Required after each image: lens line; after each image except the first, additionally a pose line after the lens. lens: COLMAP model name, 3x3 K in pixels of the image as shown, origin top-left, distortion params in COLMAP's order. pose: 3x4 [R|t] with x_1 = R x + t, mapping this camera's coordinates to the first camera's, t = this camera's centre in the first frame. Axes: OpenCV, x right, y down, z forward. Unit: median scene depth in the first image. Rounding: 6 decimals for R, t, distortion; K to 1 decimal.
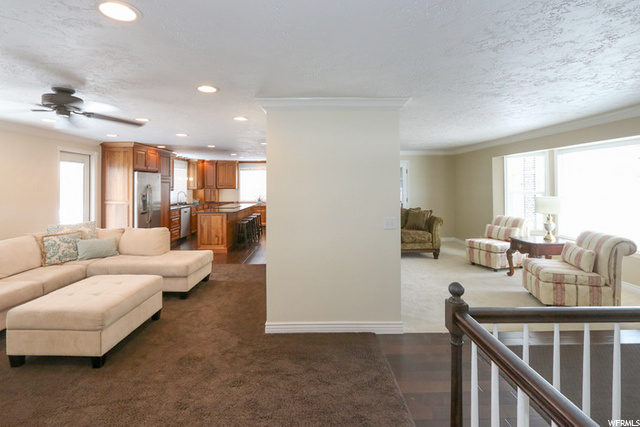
lens RADIAL K [[314.7, 0, 318.5], [0, 314.7, 185.4], [0, 0, 1]] dist [-0.019319, 0.000195]
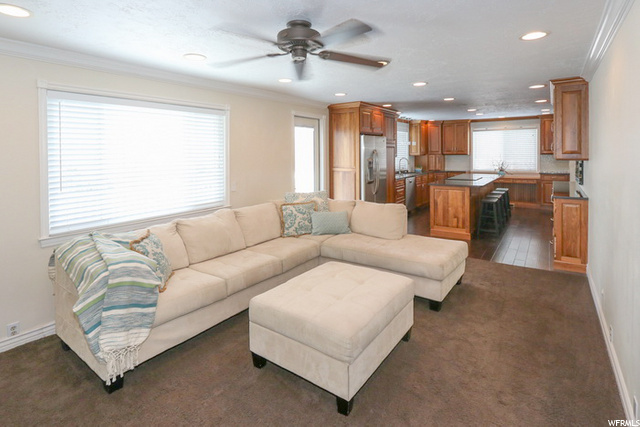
lens RADIAL K [[314.7, 0, 318.5], [0, 314.7, 185.4], [0, 0, 1]] dist [-0.019319, 0.000195]
pose [[0.818798, 0.055707, -0.571372, -0.180591], [0.005557, 0.994465, 0.104920, 0.003424], [0.574055, -0.089083, 0.813957, 0.206177]]
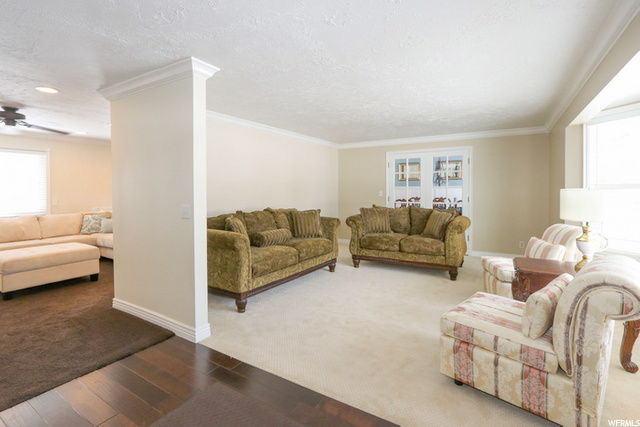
lens RADIAL K [[312.9, 0, 317.9], [0, 312.9, 195.0], [0, 0, 1]] dist [-0.019586, 0.000094]
pose [[0.837126, 0.011228, -0.546895, 0.579568], [-0.001271, 0.999827, 0.018583, 0.033743], [0.547009, -0.014861, 0.836995, 0.281881]]
